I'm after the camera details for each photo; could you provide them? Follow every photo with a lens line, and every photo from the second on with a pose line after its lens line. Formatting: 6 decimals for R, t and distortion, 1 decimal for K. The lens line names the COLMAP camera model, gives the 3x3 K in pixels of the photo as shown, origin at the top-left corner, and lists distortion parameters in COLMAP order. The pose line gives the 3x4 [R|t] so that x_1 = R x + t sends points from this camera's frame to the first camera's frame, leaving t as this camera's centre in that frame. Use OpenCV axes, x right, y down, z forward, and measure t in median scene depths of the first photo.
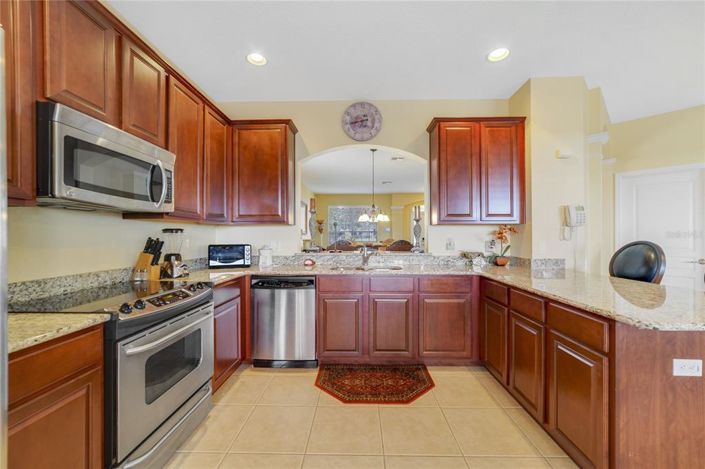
lens RADIAL K [[274.3, 0, 350.5], [0, 274.3, 234.3], [0, 0, 1]] dist [-0.013606, 0.000457]
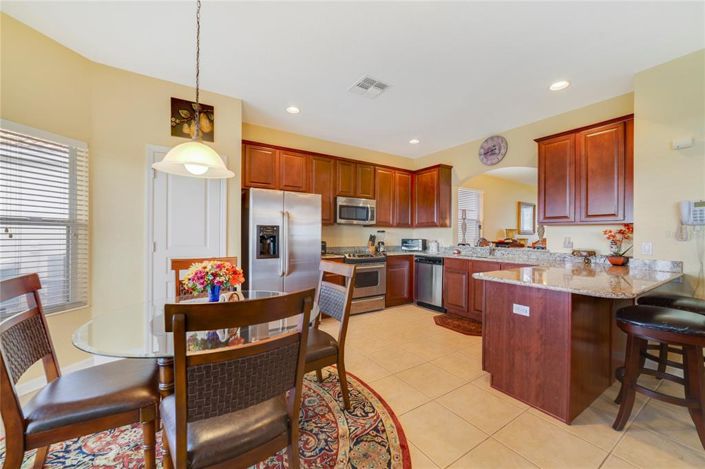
lens RADIAL K [[274.3, 0, 351.0], [0, 274.3, 236.0], [0, 0, 1]] dist [-0.013606, 0.000457]
pose [[0.552521, 0.009289, -0.833447, 0.940114], [-0.003860, 0.999956, 0.008586, 0.002910], [0.833490, -0.001527, 0.552532, -0.399246]]
